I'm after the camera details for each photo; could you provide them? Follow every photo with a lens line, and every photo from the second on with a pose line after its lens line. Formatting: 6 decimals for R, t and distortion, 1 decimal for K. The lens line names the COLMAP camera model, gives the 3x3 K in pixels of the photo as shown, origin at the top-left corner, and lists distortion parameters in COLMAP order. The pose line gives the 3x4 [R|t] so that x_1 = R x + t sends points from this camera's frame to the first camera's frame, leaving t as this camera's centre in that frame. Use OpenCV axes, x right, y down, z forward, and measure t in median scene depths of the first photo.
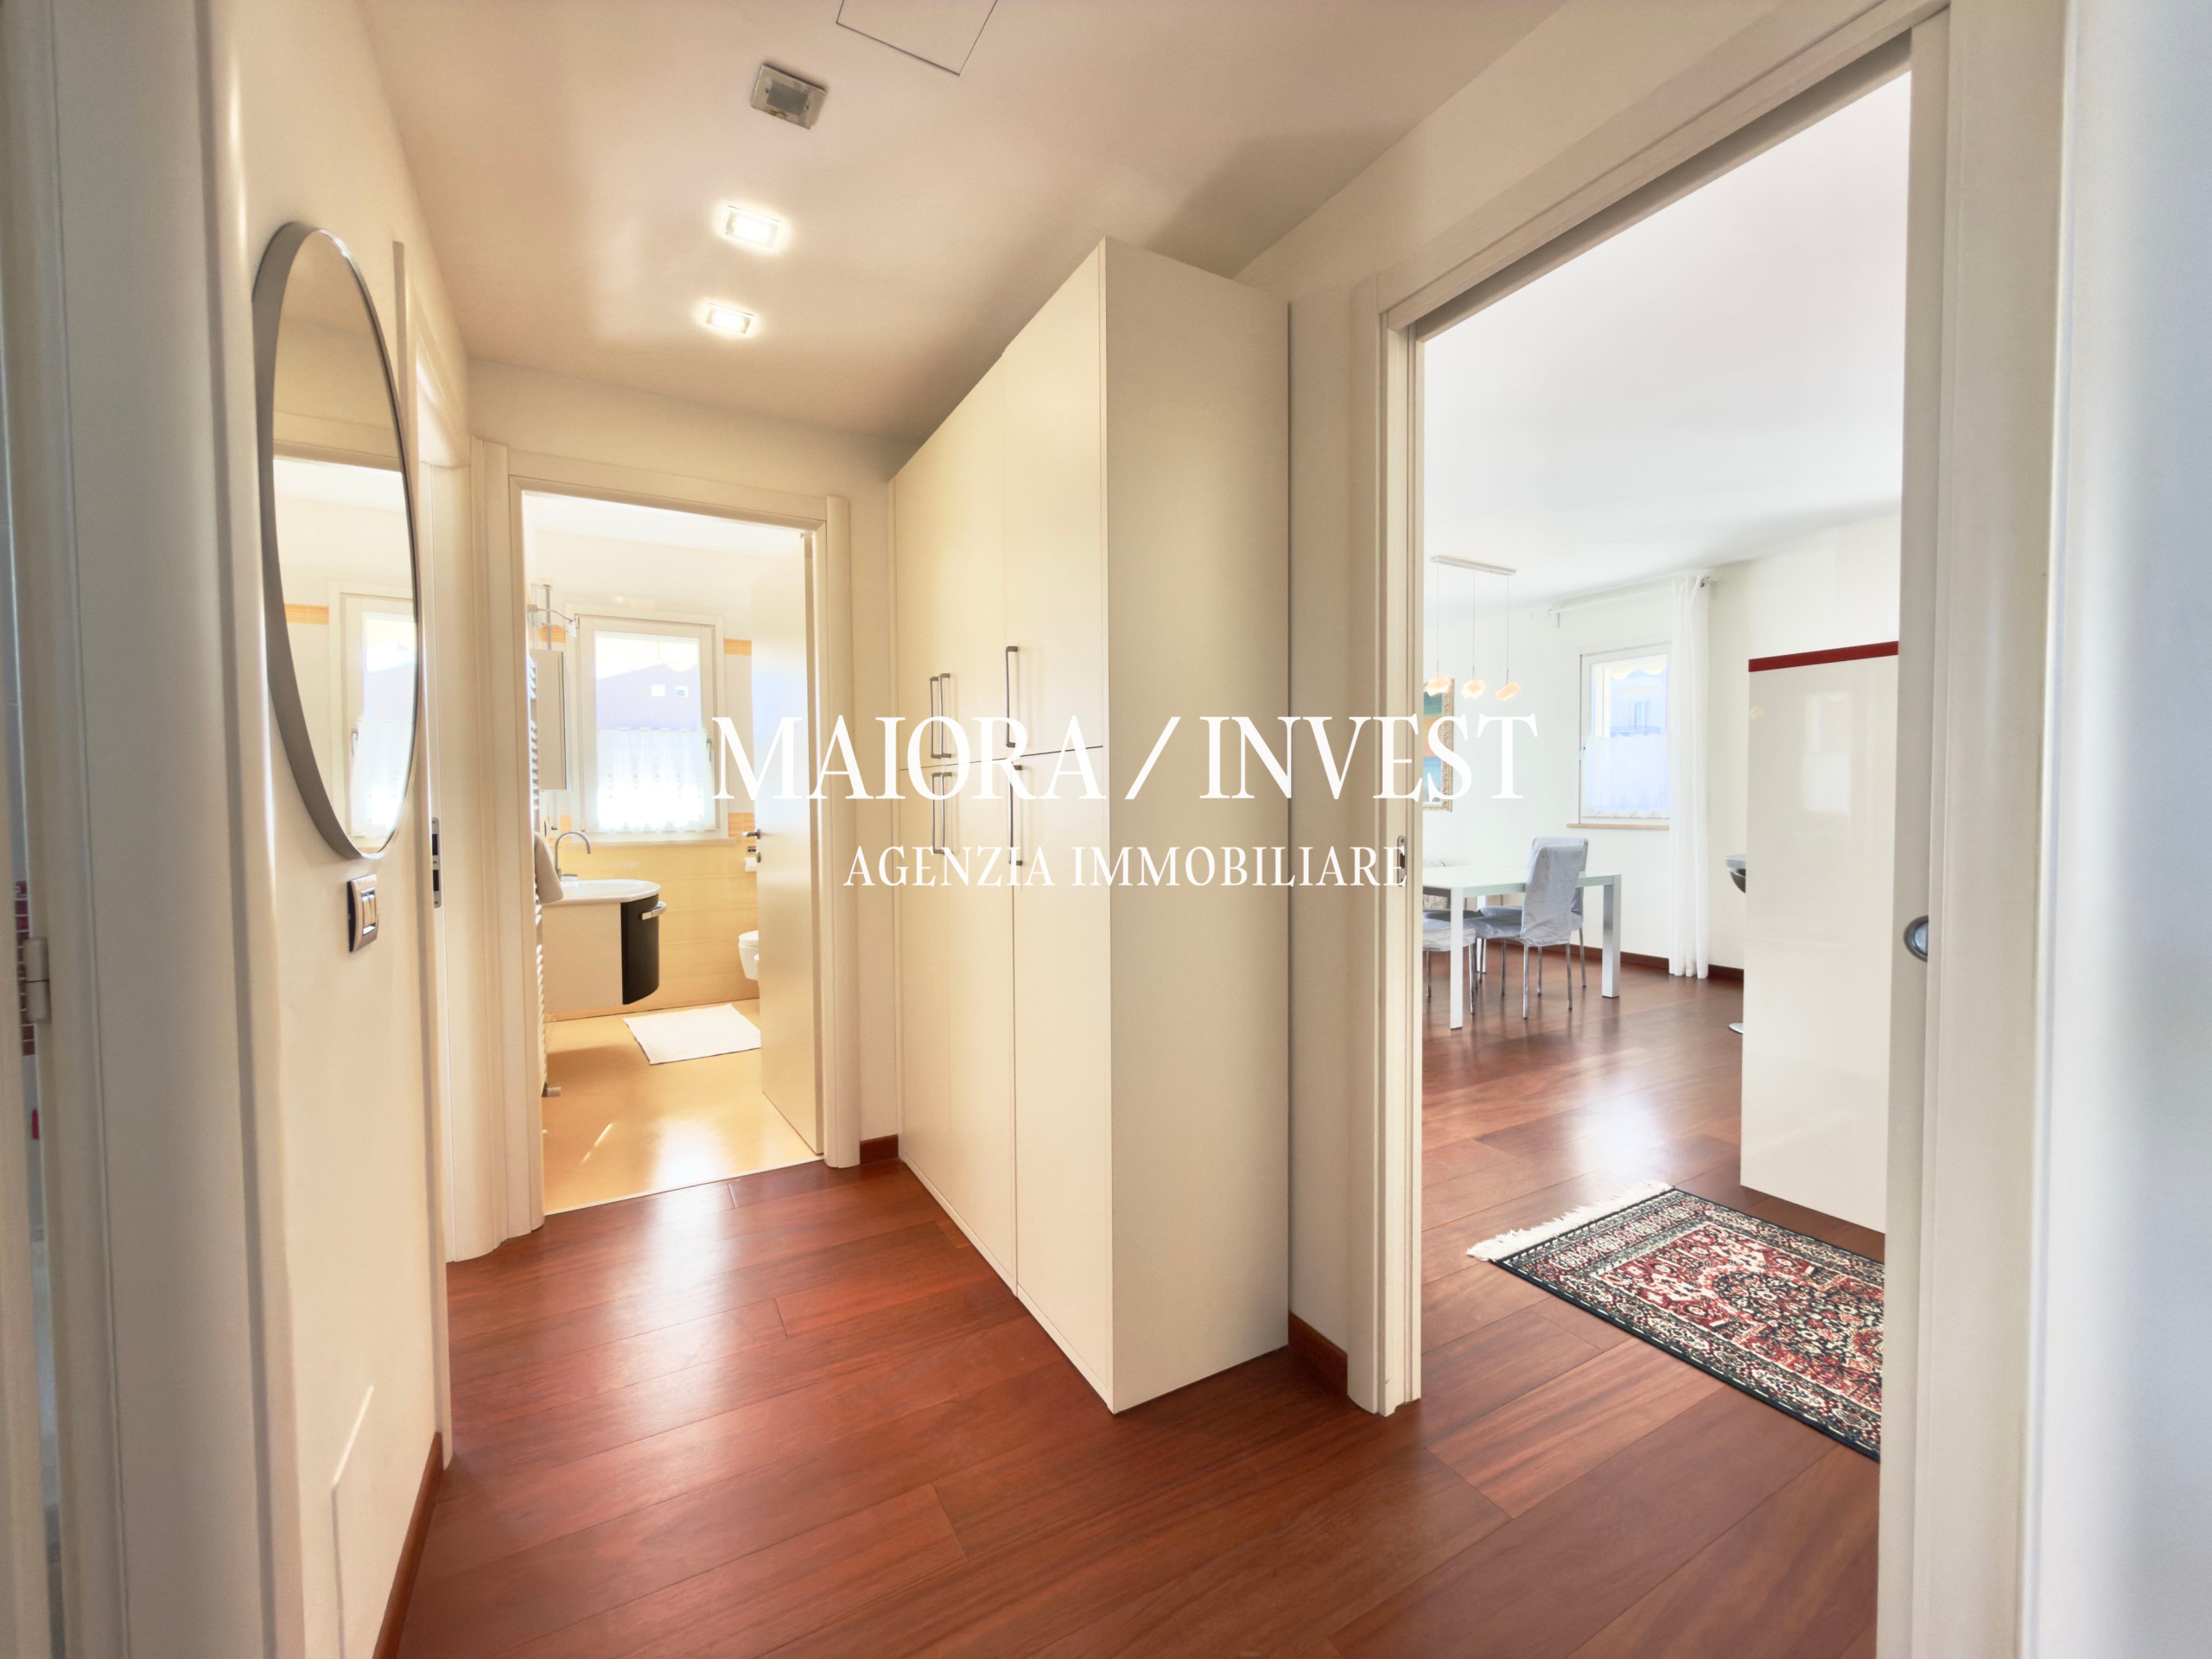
lens RADIAL K [[882.3, 0, 1111.8], [0, 882.3, 834.0], [0, 0, 1]] dist [-0.000798, 0.000545]
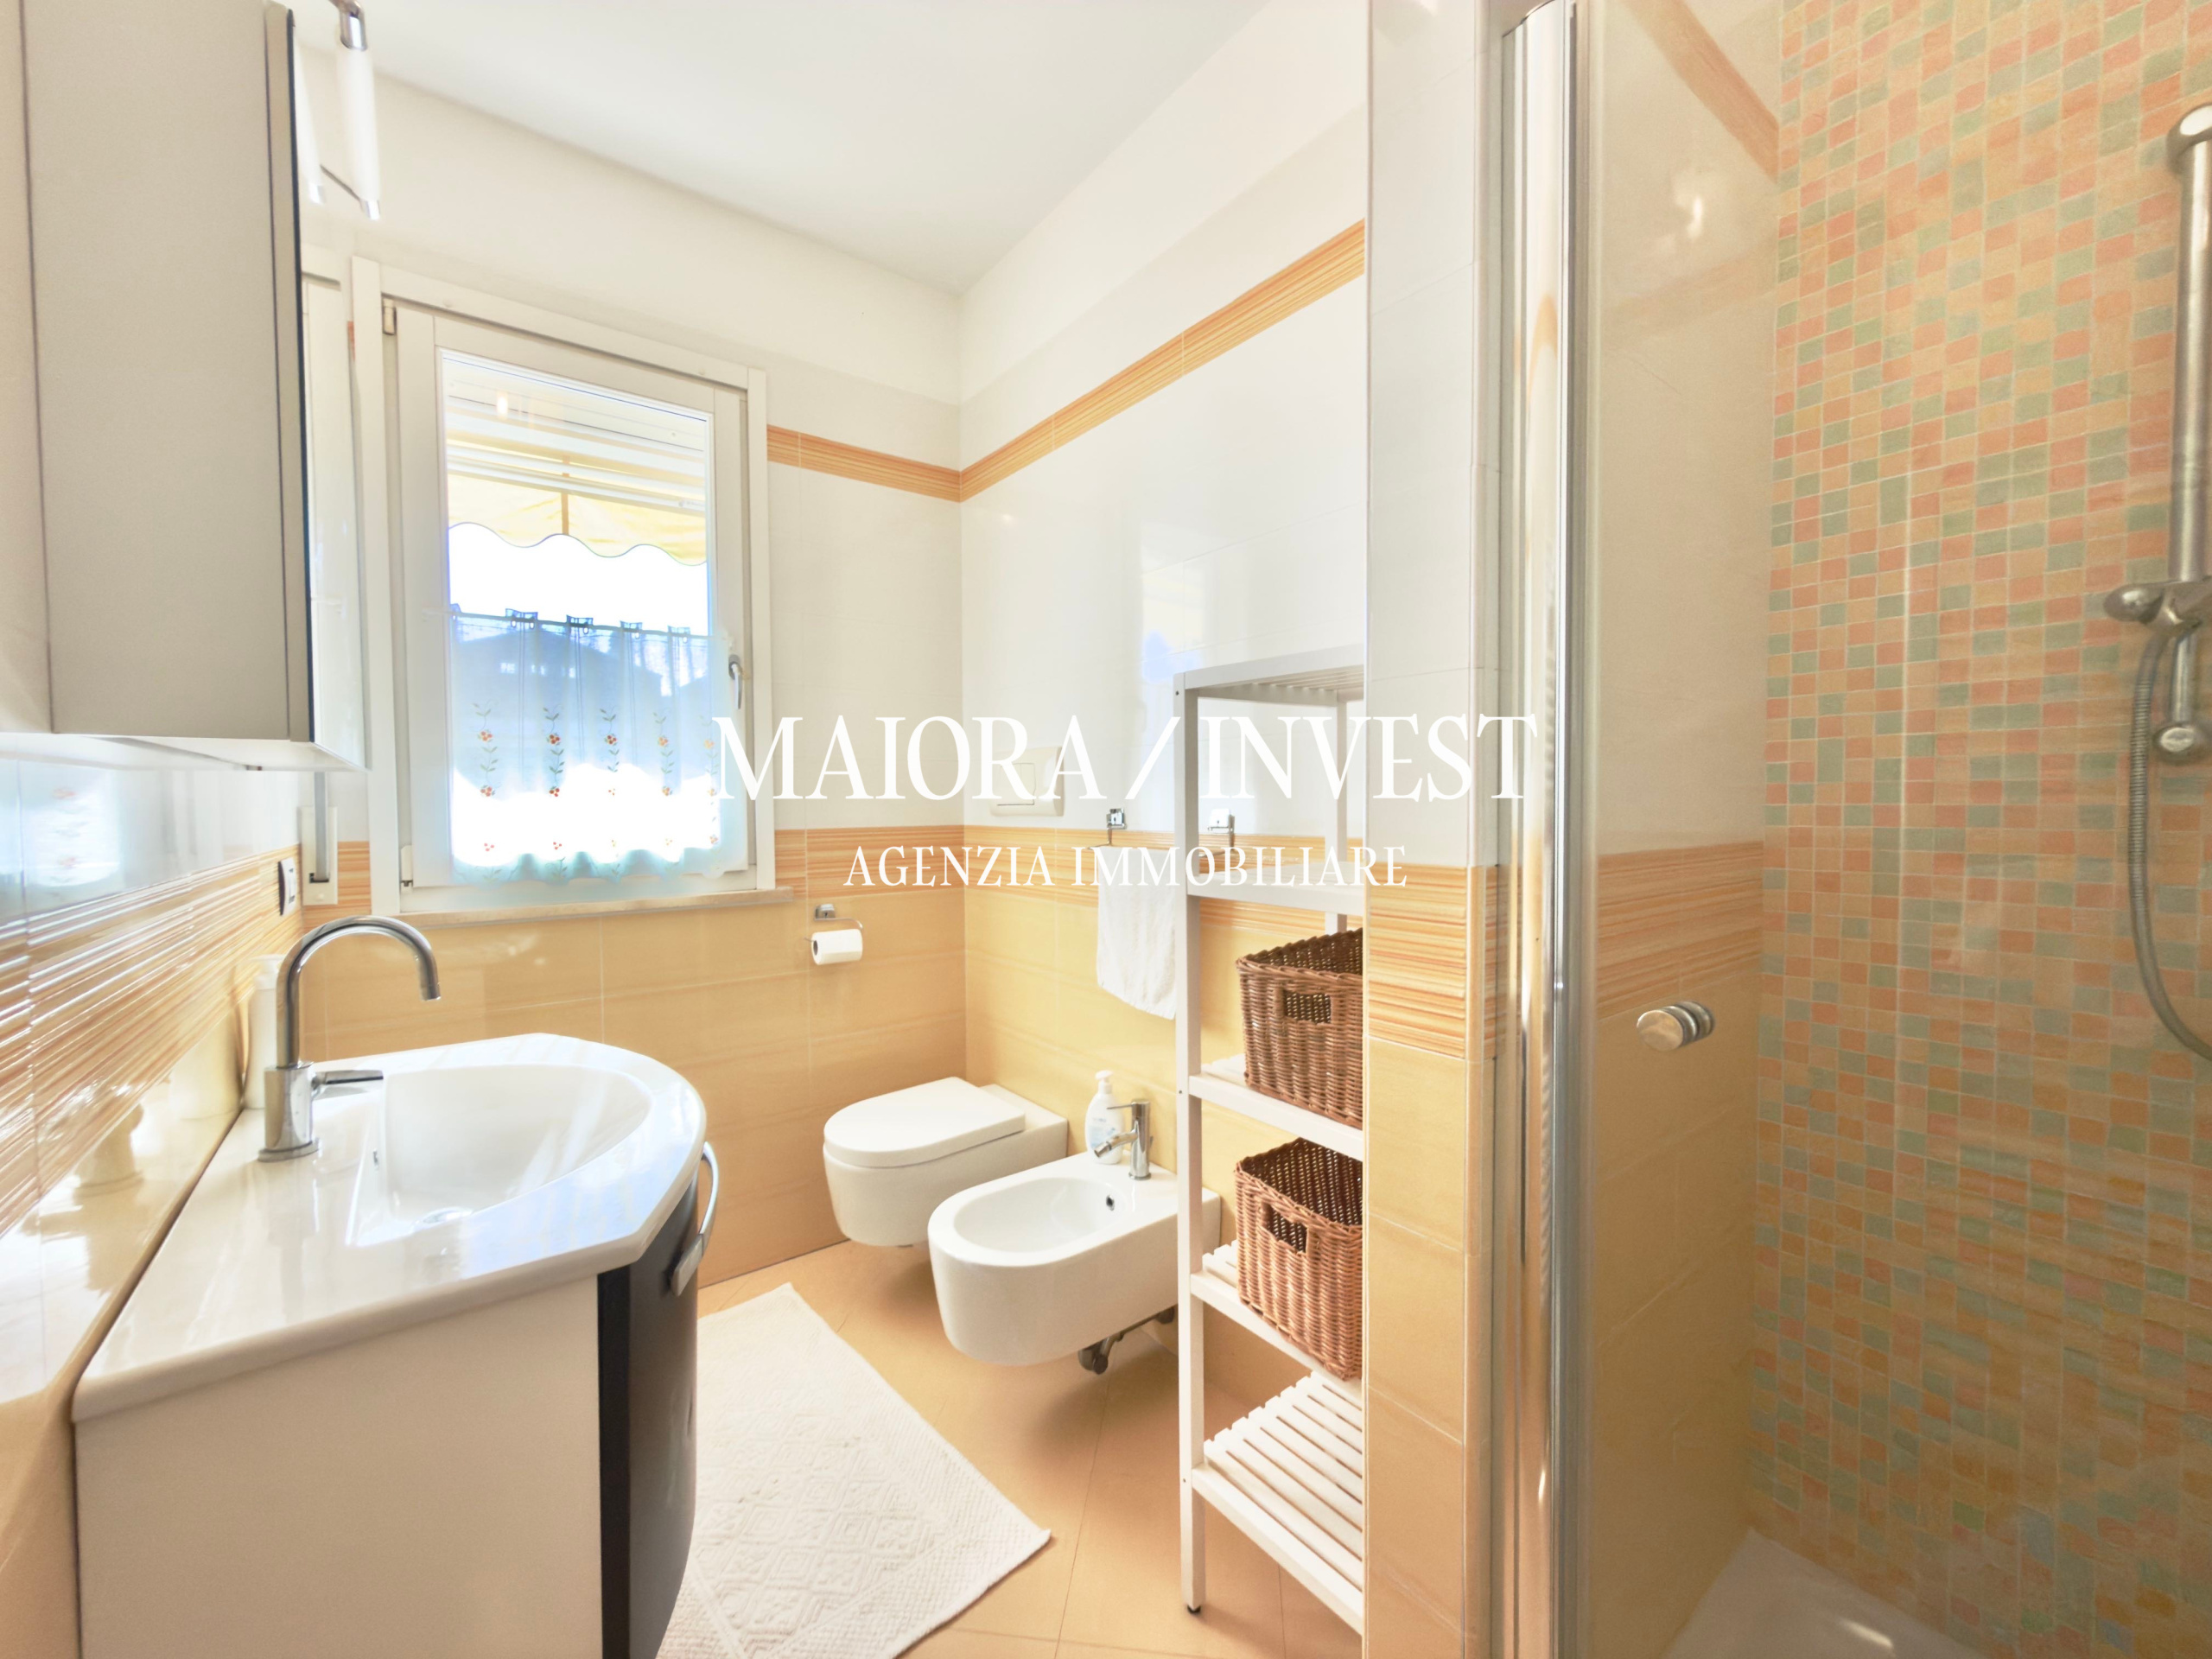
lens RADIAL K [[882.3, 0, 1110.0], [0, 882.3, 827.8], [0, 0, 1]] dist [-0.000798, 0.000545]
pose [[0.991343, -0.008291, 0.131036, -0.331181], [0.009925, 0.999881, -0.011825, -0.018646], [-0.130922, 0.013023, 0.991307, 0.552810]]
